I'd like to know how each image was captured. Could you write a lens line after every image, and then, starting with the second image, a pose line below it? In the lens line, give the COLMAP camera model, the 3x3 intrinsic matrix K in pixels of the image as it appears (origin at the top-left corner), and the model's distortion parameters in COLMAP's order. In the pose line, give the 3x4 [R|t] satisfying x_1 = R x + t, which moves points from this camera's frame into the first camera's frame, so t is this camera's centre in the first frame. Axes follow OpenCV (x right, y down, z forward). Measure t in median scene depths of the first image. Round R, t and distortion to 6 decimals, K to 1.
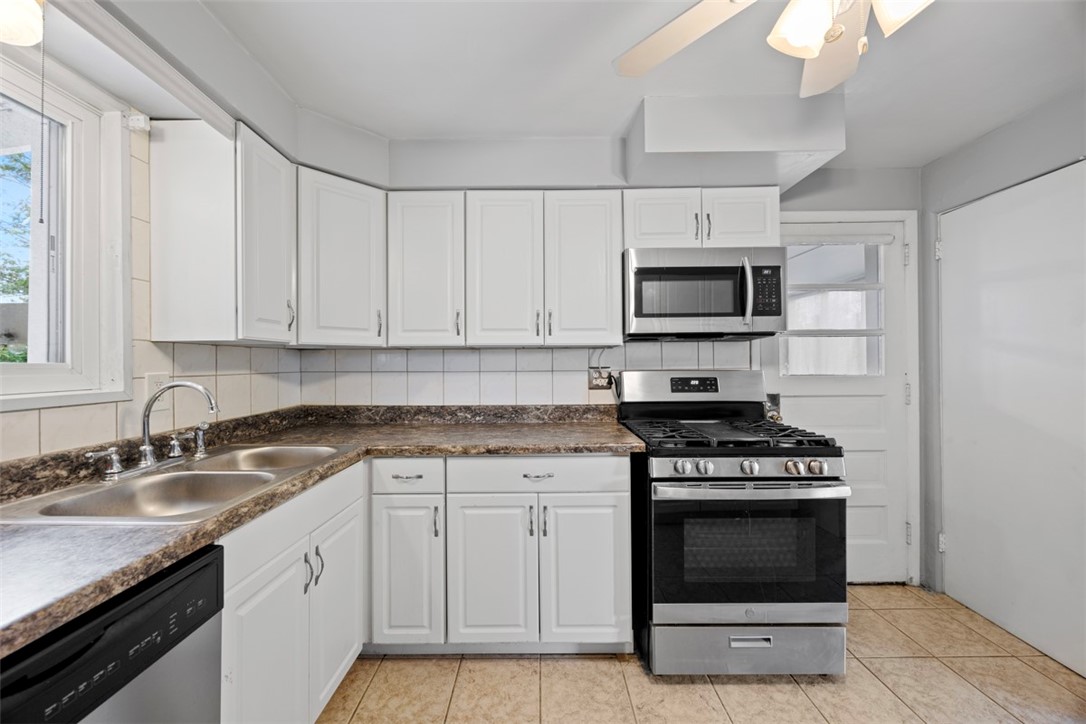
lens RADIAL K [[413.5, 0, 538.3], [0, 413.5, 359.3], [0, 0, 1]] dist [0.001266, 0.000139]
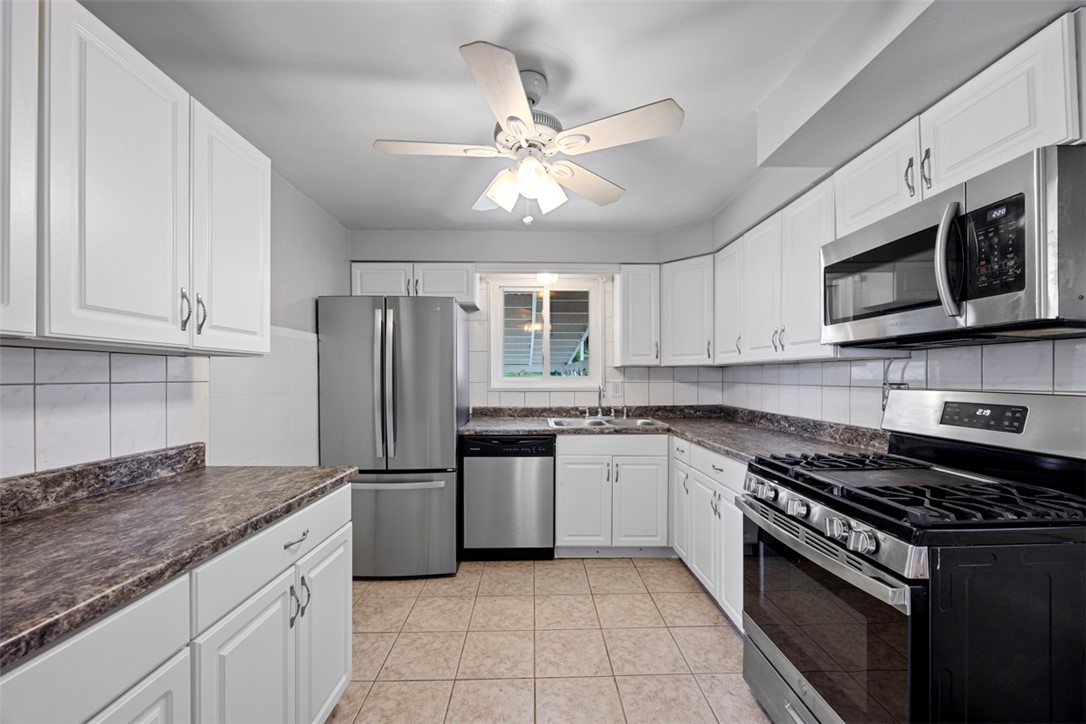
lens RADIAL K [[418.5, 0, 546.0], [0, 418.5, 376.5], [0, 0, 1]] dist [0.000444, 0.000042]
pose [[0.032633, 0.006568, -0.999446, 0.968719], [0.014664, 0.999868, 0.007050, -0.009305], [0.999360, -0.014886, 0.032532, 0.349057]]
